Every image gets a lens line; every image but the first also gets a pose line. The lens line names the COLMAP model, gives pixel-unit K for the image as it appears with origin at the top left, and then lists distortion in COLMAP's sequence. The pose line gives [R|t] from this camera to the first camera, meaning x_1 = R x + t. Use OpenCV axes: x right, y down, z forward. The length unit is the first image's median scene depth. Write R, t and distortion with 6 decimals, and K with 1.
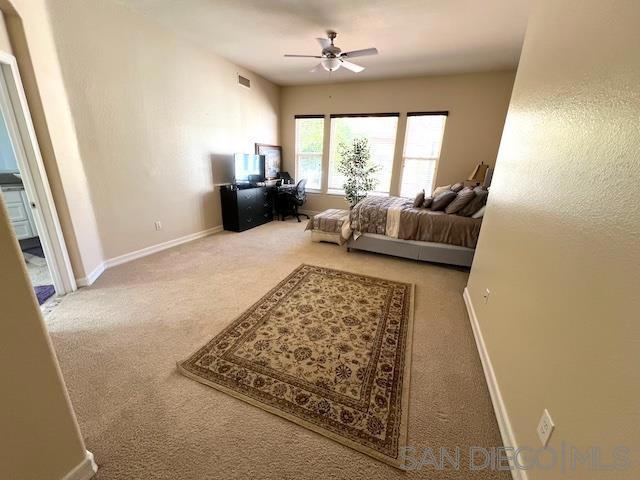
lens RADIAL K [[256.6, 0, 316.8], [0, 256.6, 240.3], [0, 0, 1]] dist [-0.004326, 0.000435]
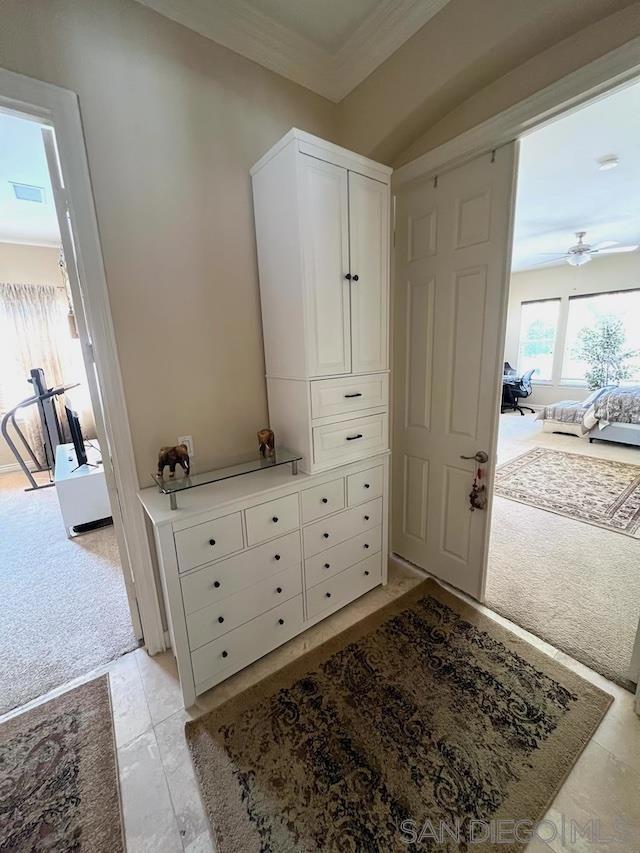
lens RADIAL K [[342.0, 0, 315.2], [0, 342.0, 424.9], [0, 0, 1]] dist [-0.004326, 0.000435]
pose [[0.856269, 0.046315, -0.514449, -0.142817], [-0.087998, 0.994492, -0.056935, 0.193043], [0.508979, 0.094022, 0.855629, -0.826788]]
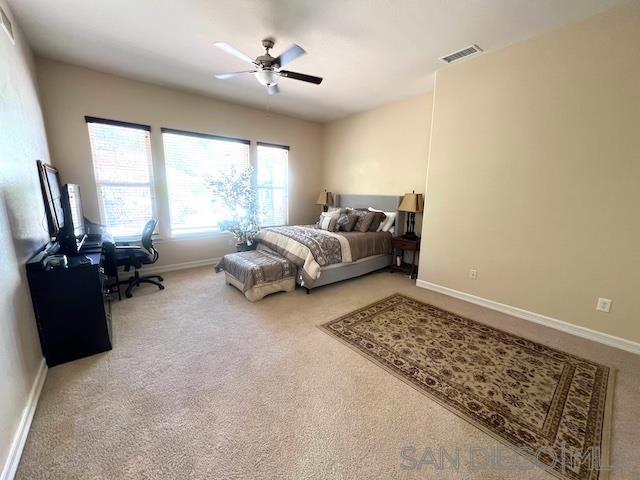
lens RADIAL K [[256.6, 0, 319.6], [0, 256.6, 240.0], [0, 0, 1]] dist [-0.004326, 0.000435]
pose [[0.469752, -0.190049, 0.862099, -0.794773], [0.266525, 0.961515, 0.066737, -0.246169], [-0.841604, 0.198422, 0.502326, 0.671063]]
